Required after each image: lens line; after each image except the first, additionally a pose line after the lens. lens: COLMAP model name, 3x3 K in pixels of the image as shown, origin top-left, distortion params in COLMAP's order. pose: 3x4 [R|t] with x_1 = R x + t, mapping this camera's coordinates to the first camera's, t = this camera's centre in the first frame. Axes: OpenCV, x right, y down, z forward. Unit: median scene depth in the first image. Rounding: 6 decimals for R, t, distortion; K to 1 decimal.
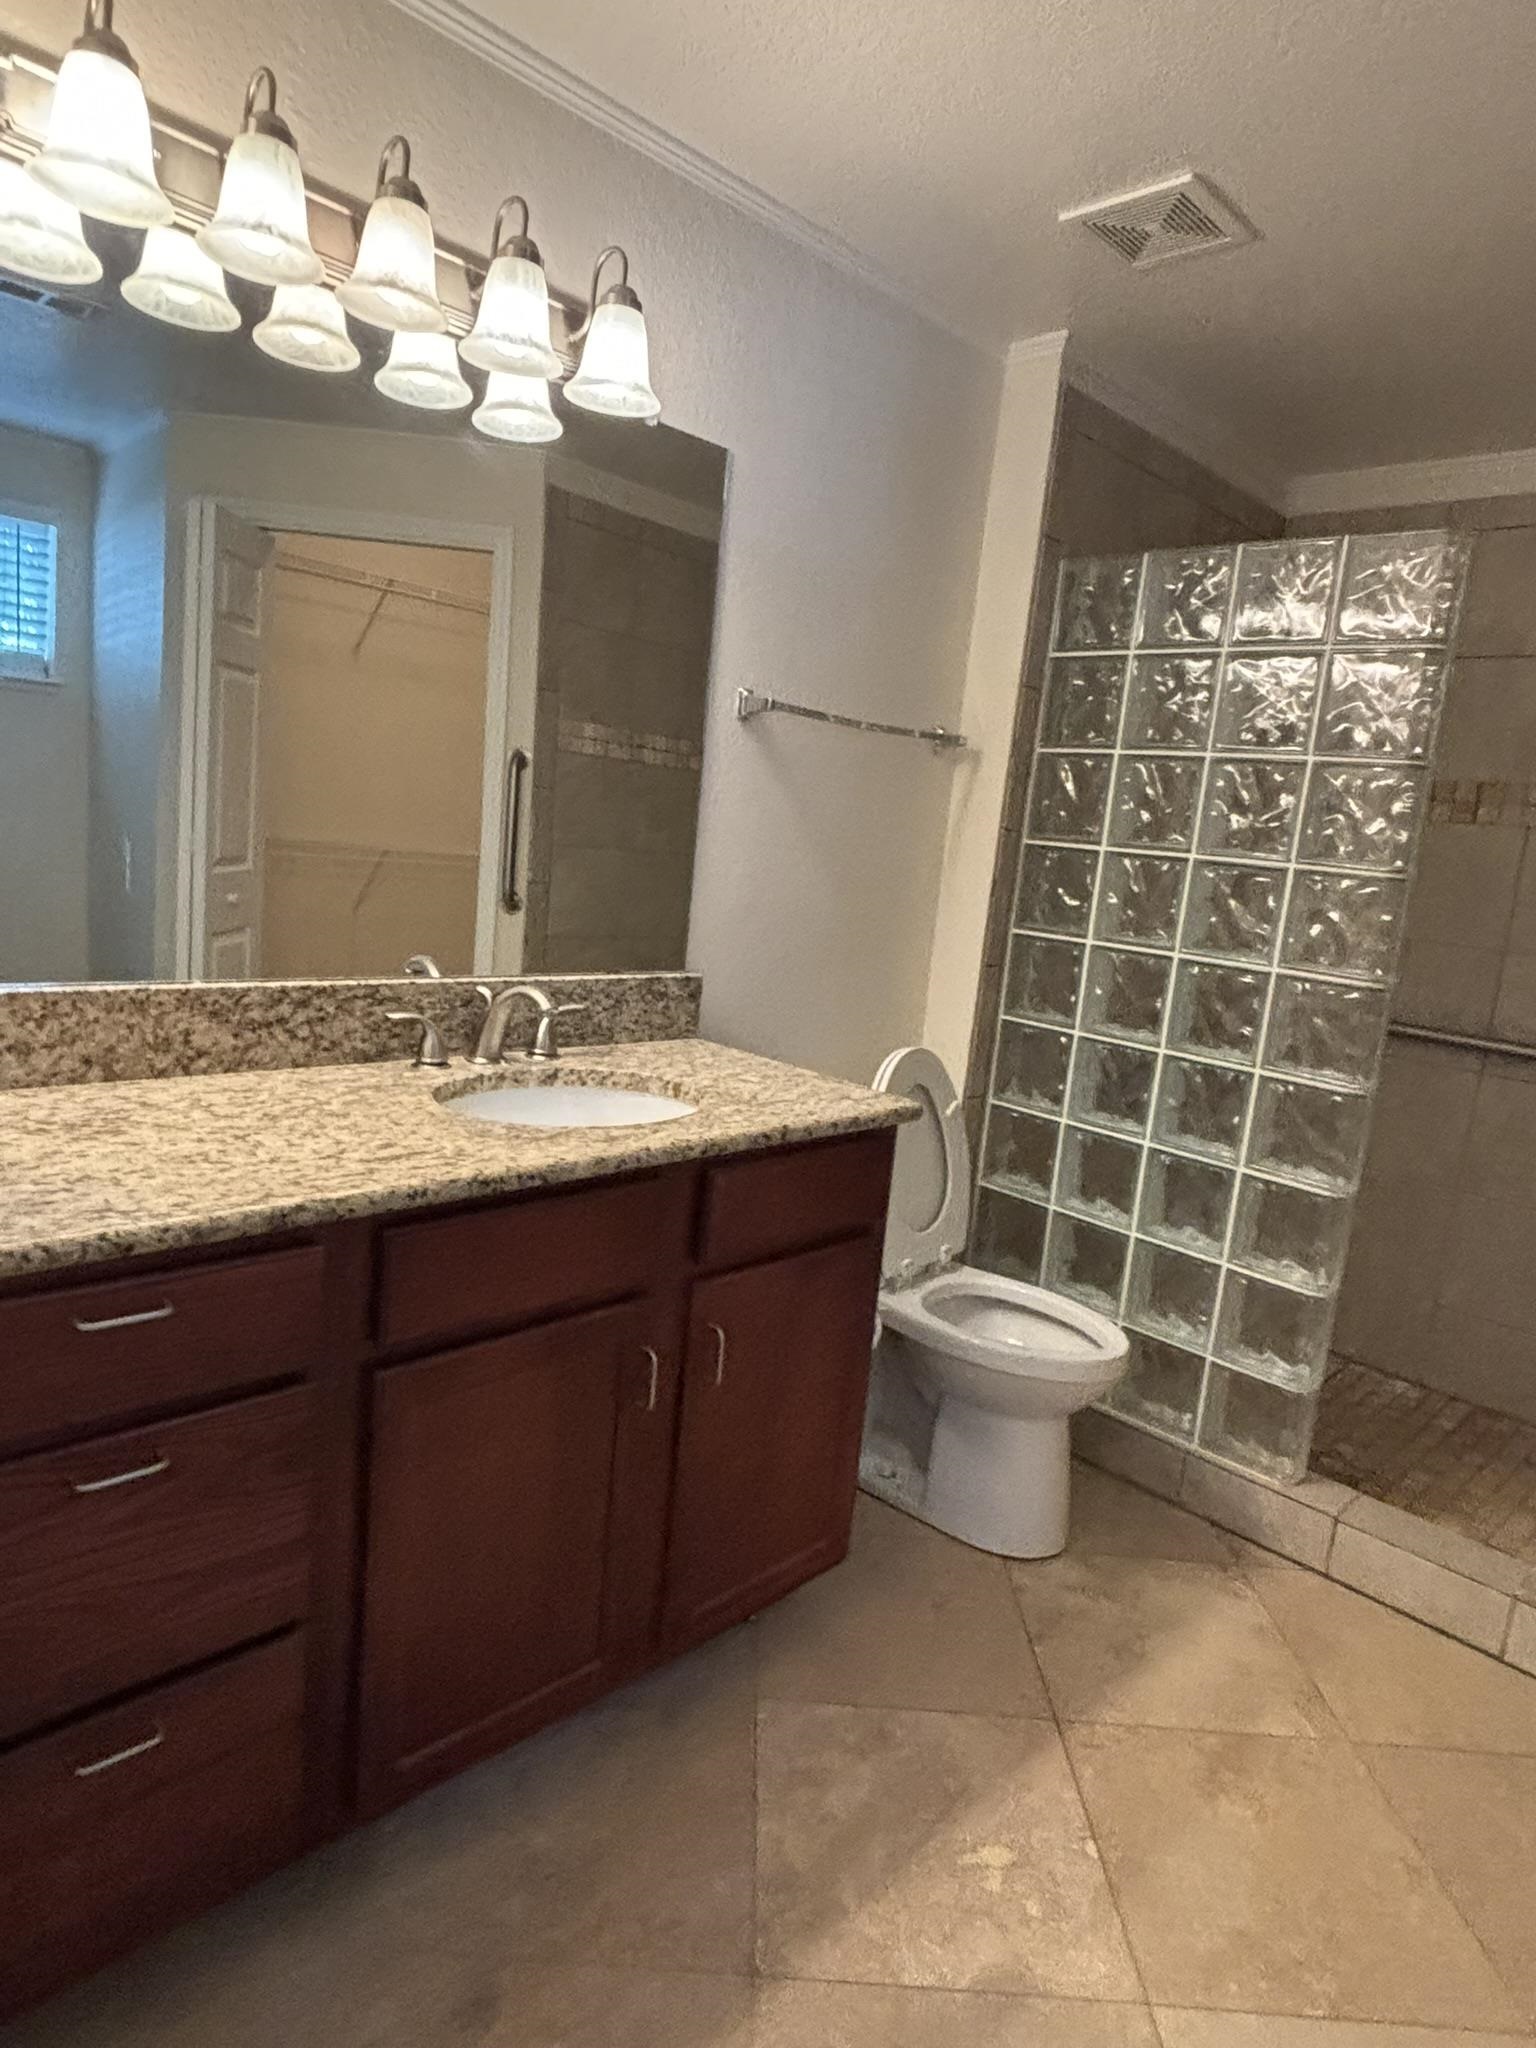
lens RADIAL K [[1210.5, 0, 777.5], [0, 1210.5, 1028.0], [0, 0, 1]] dist [0.061601, -0.097699]
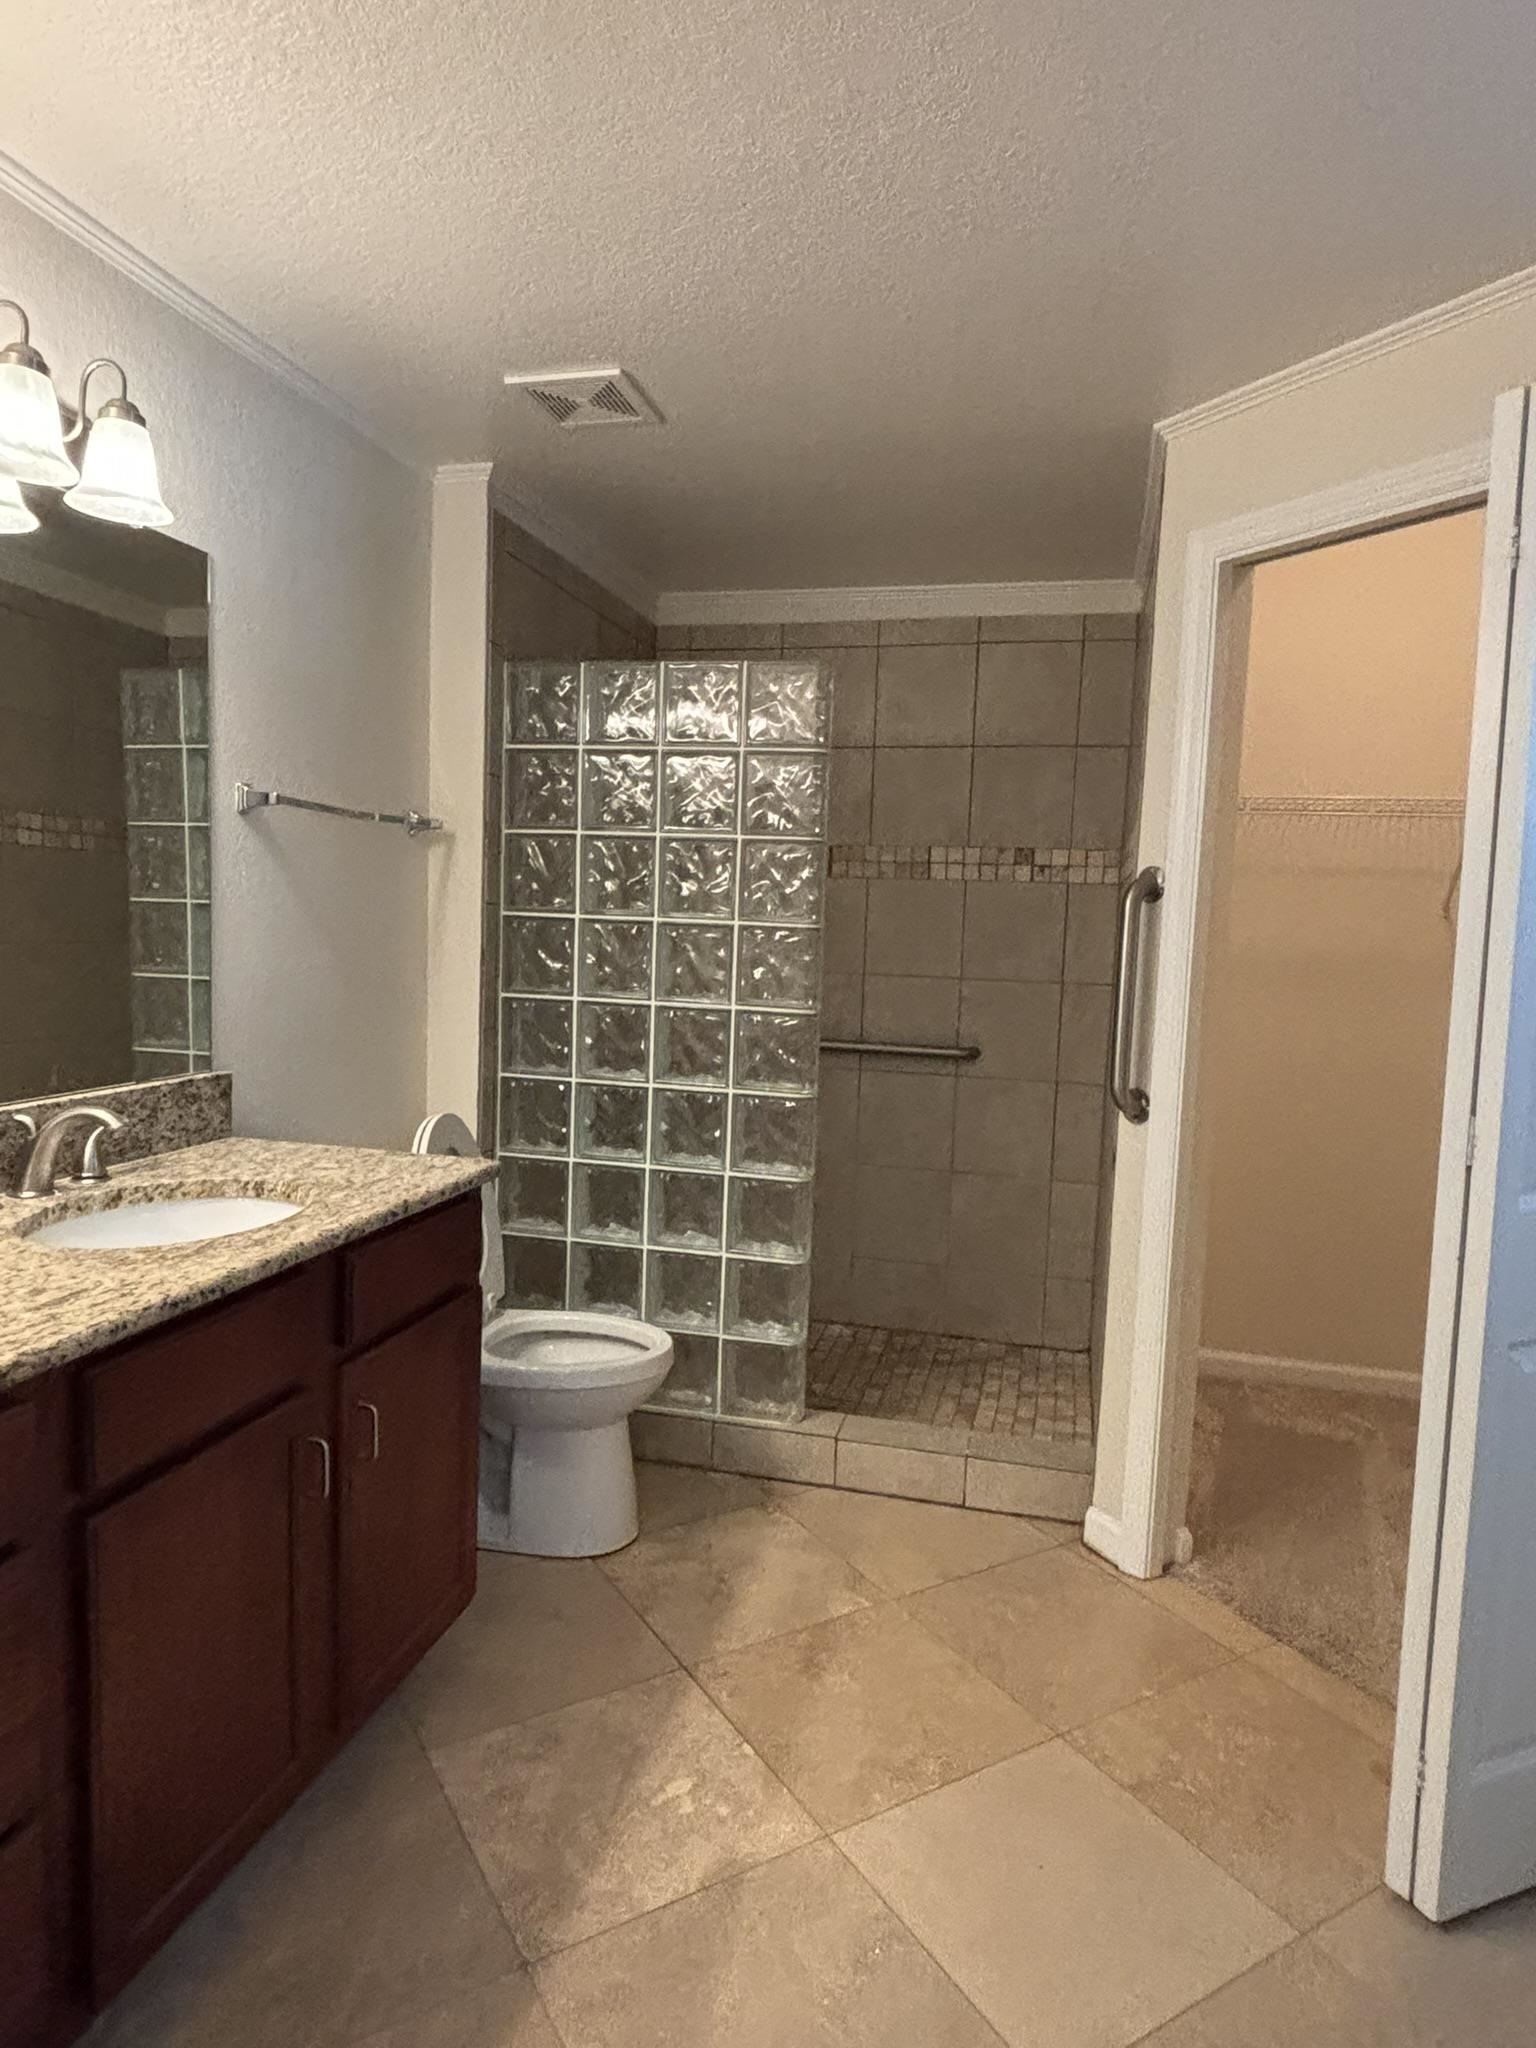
lens RADIAL K [[1210.5, 0, 777.5], [0, 1210.5, 1028.0], [0, 0, 1]] dist [0.061601, -0.097699]
pose [[0.856907, -0.110829, 0.503416, -0.171388], [0.130455, 0.991447, -0.003788, -0.016887], [-0.498691, 0.068919, 0.864036, -0.074256]]
